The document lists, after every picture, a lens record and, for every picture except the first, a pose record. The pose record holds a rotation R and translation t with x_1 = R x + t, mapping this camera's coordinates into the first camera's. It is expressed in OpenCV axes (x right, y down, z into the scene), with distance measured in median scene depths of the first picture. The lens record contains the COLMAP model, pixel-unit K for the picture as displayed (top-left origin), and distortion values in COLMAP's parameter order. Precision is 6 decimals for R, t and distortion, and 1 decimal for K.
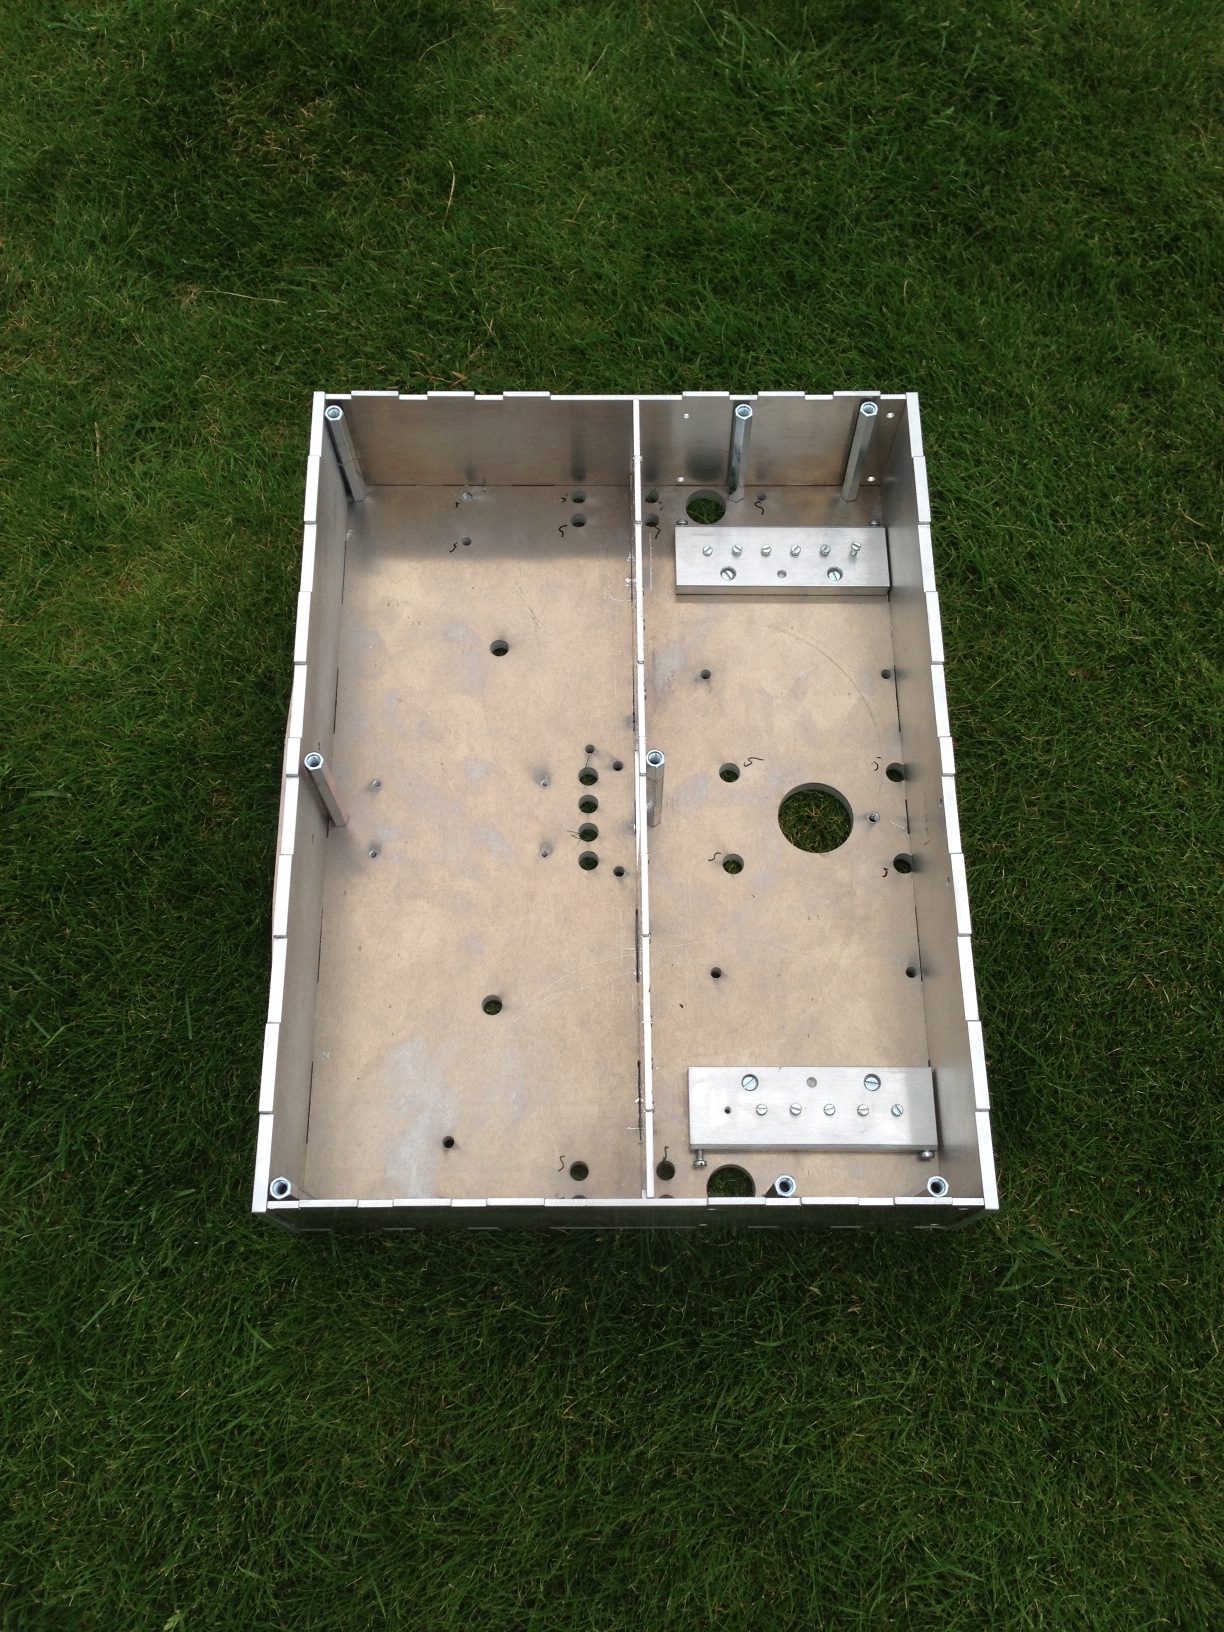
lens RADIAL K [[1581.1, 0, 612.0], [0, 1581.1, 816.0], [0, 0, 1]] dist [0.067747, -0.000053]
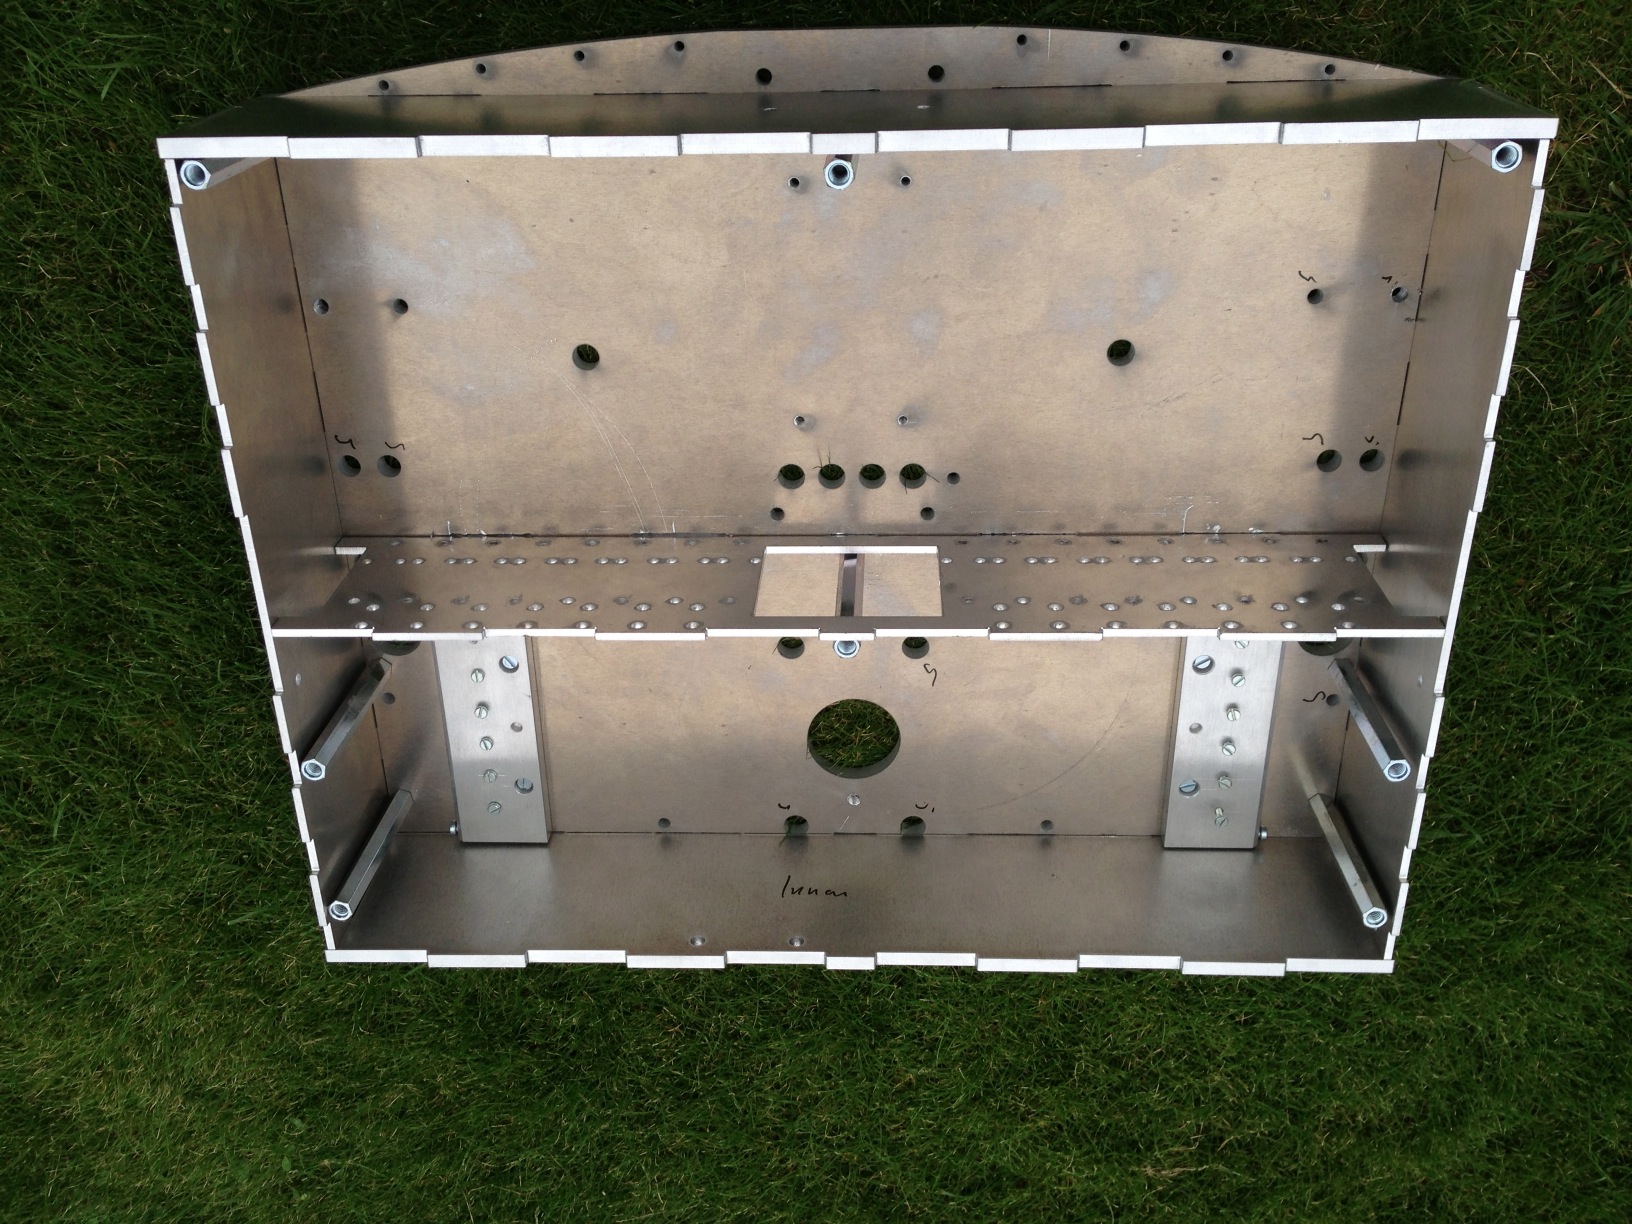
lens RADIAL K [[1581.1, 0, 816.0], [0, 1581.1, 612.0], [0, 0, 1]] dist [0.067747, -0.000053]
pose [[0.016996, 0.892210, 0.451301, -0.291345], [-0.914594, -0.168513, 0.367589, -0.264681], [0.404017, -0.419005, 0.813145, 0.361709]]
